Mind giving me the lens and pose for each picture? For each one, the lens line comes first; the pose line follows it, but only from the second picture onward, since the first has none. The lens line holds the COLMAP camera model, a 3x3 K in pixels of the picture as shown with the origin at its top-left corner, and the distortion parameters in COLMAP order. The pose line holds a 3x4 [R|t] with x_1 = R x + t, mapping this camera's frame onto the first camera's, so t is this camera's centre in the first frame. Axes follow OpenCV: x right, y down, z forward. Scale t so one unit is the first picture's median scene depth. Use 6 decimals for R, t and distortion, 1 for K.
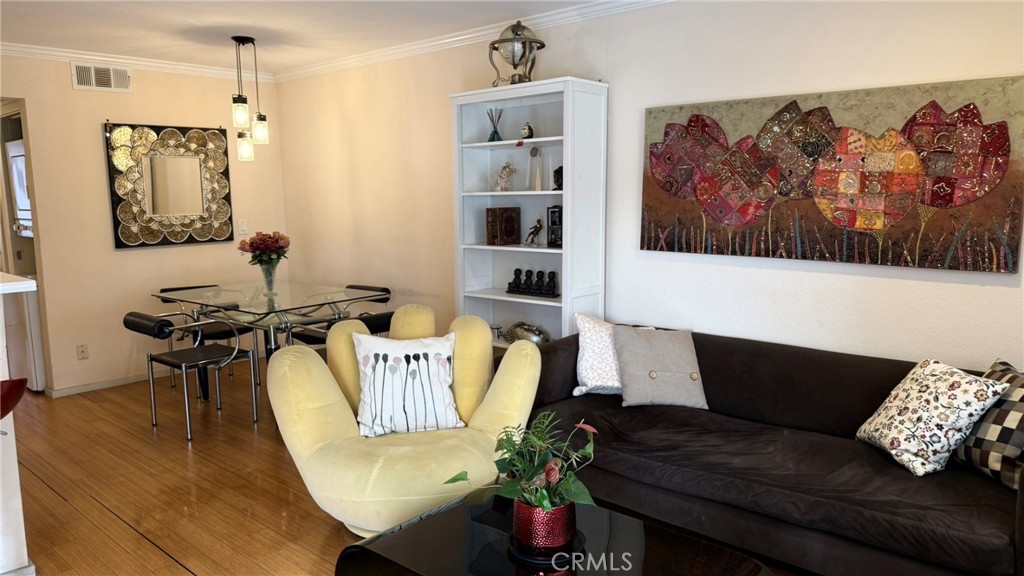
lens RADIAL K [[722.4, 0, 516.3], [0, 722.4, 291.1], [0, 0, 1]] dist [0.071112, -0.095364]
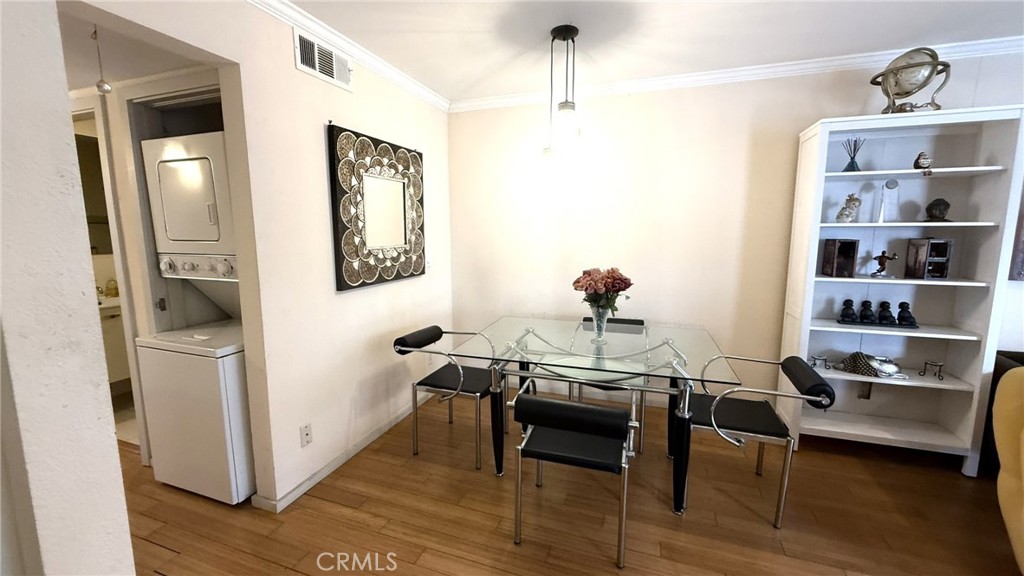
lens RADIAL K [[410.0, 0, 510.0], [0, 410.0, 287.0], [0, 0, 1]] dist [0.000272, -0.000397]
pose [[0.924891, -0.038405, 0.378287, -0.708438], [0.038685, 0.999228, 0.006862, -0.076570], [-0.378259, 0.008288, 0.925663, 0.693831]]
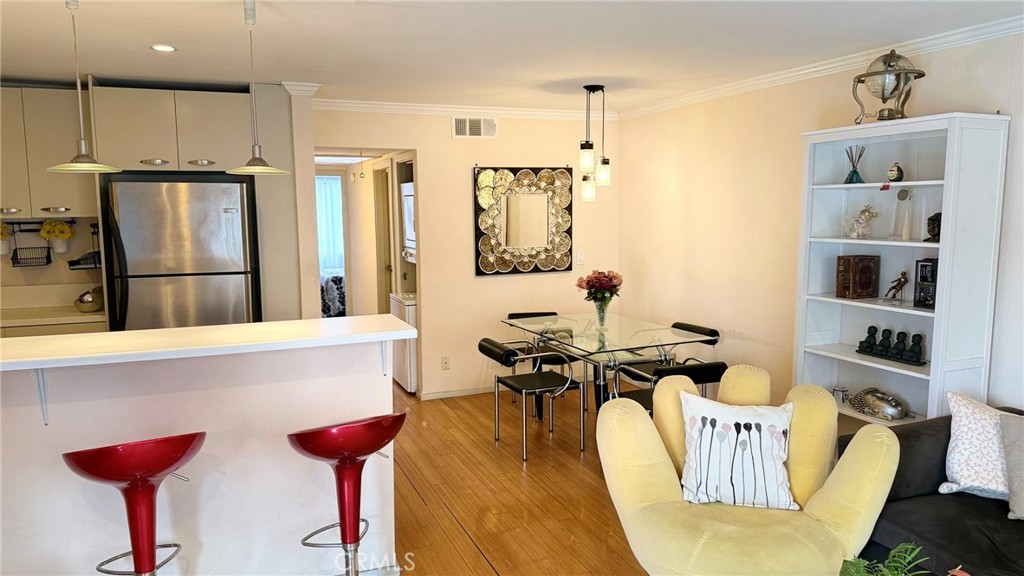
lens RADIAL K [[722.4, 0, 504.9], [0, 722.4, 291.3], [0, 0, 1]] dist [0.071112, -0.095364]
pose [[0.896466, 0.055851, -0.439578, -0.011528], [-0.061243, 0.998121, 0.001921, -0.051103], [0.438859, 0.025199, 0.898202, 0.007099]]
